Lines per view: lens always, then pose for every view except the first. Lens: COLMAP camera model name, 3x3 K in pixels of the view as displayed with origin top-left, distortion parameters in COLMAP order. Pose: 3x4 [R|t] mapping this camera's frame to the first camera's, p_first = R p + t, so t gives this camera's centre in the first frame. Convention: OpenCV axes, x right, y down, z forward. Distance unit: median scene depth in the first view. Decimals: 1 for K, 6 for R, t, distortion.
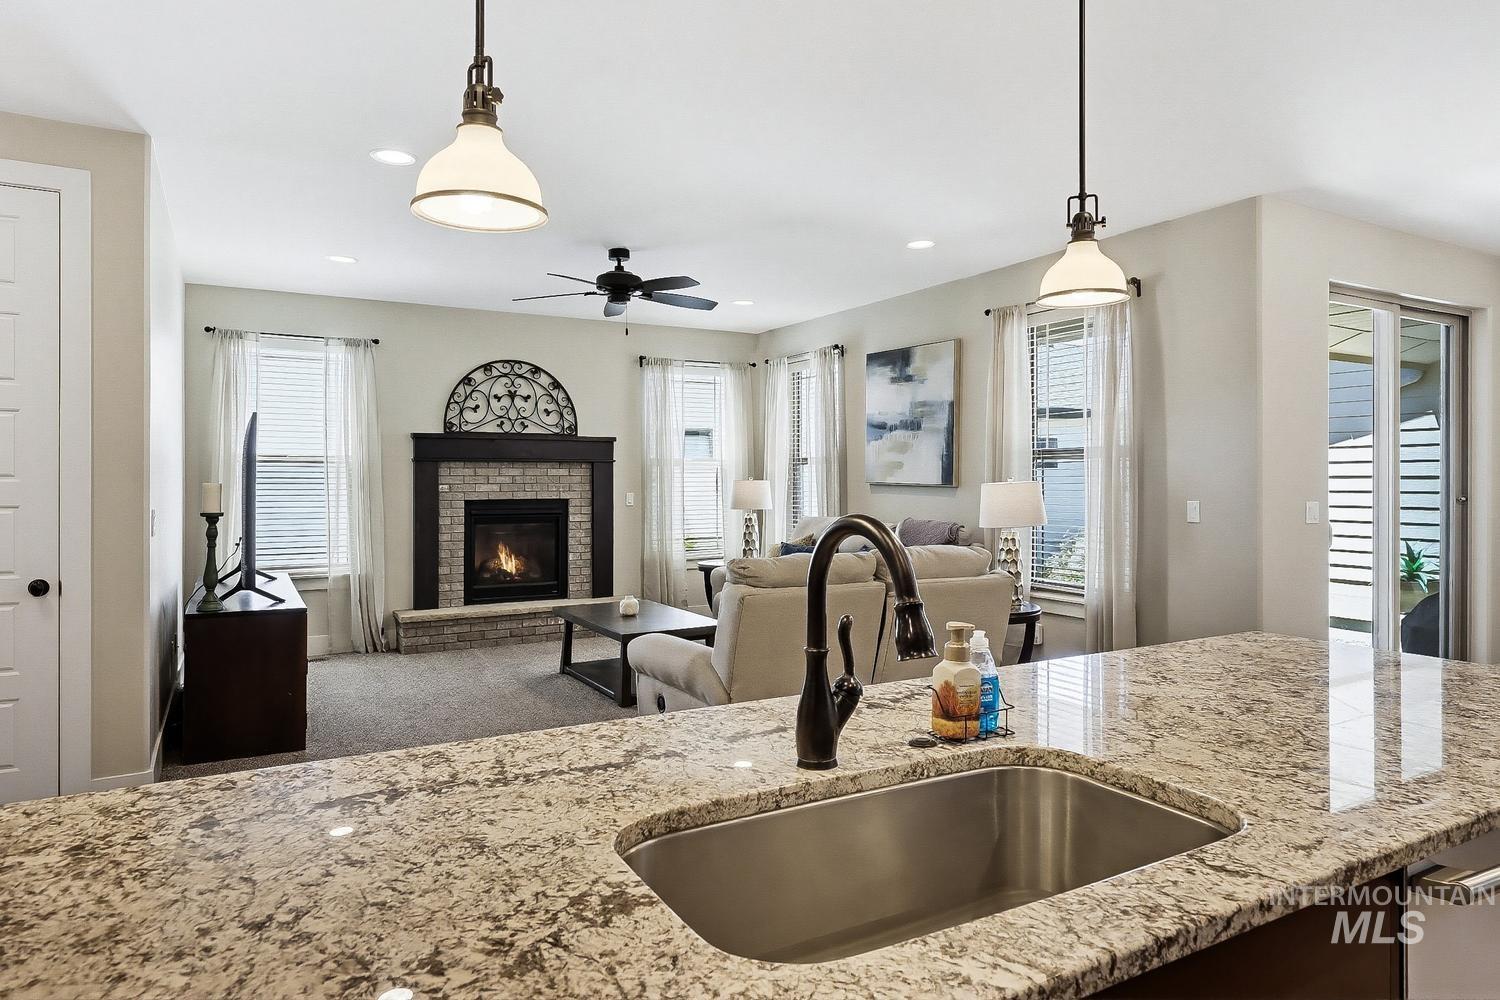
lens RADIAL K [[908.7, 0, 760.1], [0, 908.7, 483.1], [0, 0, 1]] dist [0.000676, 0.000394]
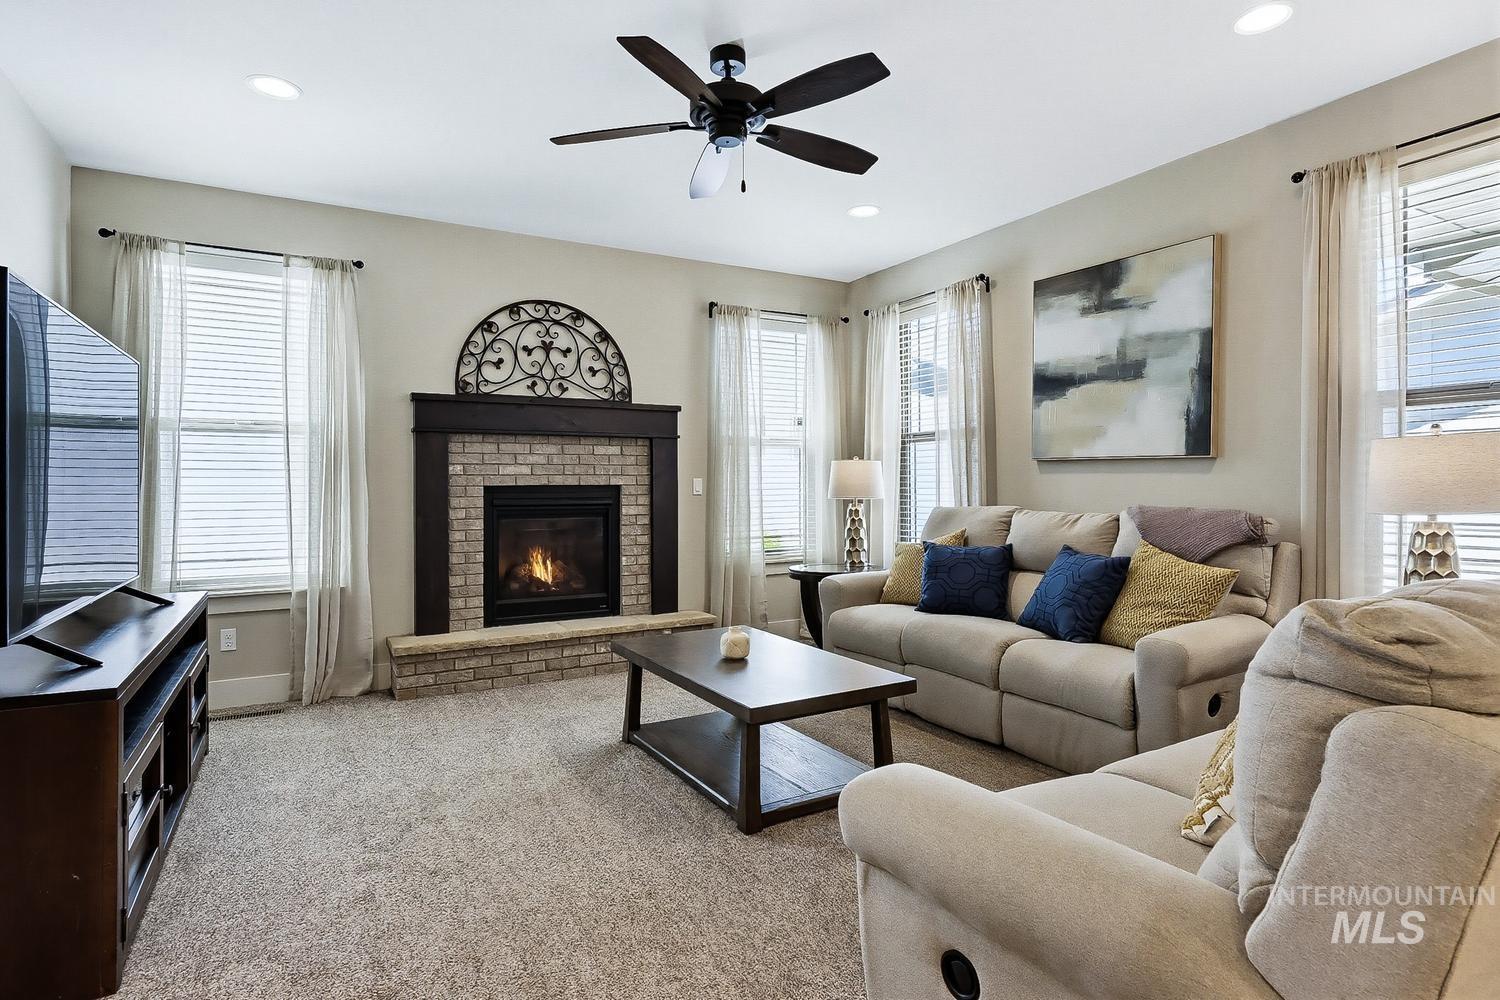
lens RADIAL K [[776.7, 0, 746.0], [0, 776.7, 491.0], [0, 0, 1]] dist [0.000938, 0.000402]
pose [[0.999932, -0.004108, -0.010921, -0.103014], [0.004129, 0.999990, 0.001849, 0.022340], [0.010913, -0.001894, 0.999939, 0.363671]]
